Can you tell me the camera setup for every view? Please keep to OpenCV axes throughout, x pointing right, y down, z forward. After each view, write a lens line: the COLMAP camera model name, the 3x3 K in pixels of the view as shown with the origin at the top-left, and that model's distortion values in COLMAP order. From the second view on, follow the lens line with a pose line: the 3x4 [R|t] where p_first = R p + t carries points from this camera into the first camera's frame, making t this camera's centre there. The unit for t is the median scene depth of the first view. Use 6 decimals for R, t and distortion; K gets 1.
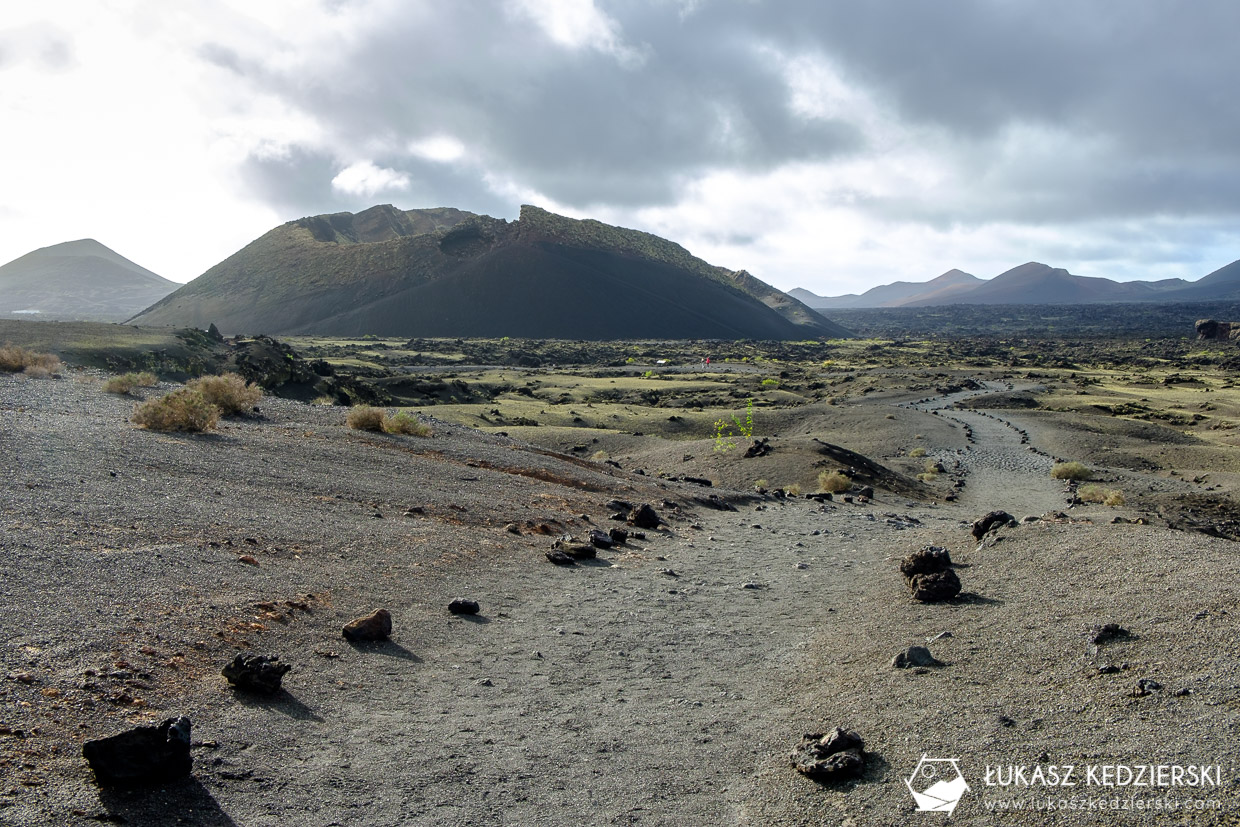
lens RADIAL K [[1181.1, 0, 619.7], [0, 1181.1, 411.8], [0, 0, 1]] dist [-0.000477, 0.000000]
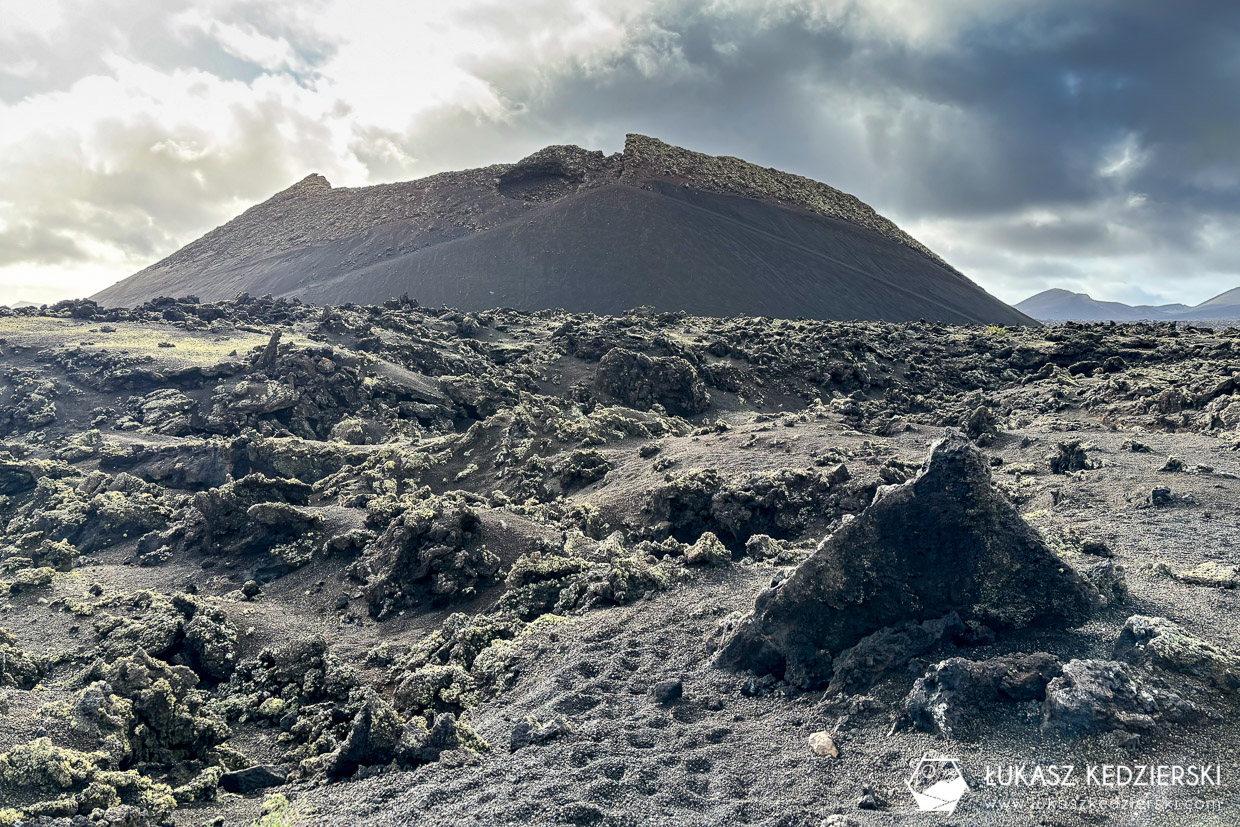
lens RADIAL K [[930.2, 0, 620.4], [0, 930.2, 411.0], [0, 0, 1]] dist [0.001026, 0.000013]
pose [[0.995907, 0.014267, -0.089250, -0.039099], [-0.013901, 0.999892, 0.004720, -0.021811], [0.089308, -0.003460, 0.995998, 0.492199]]
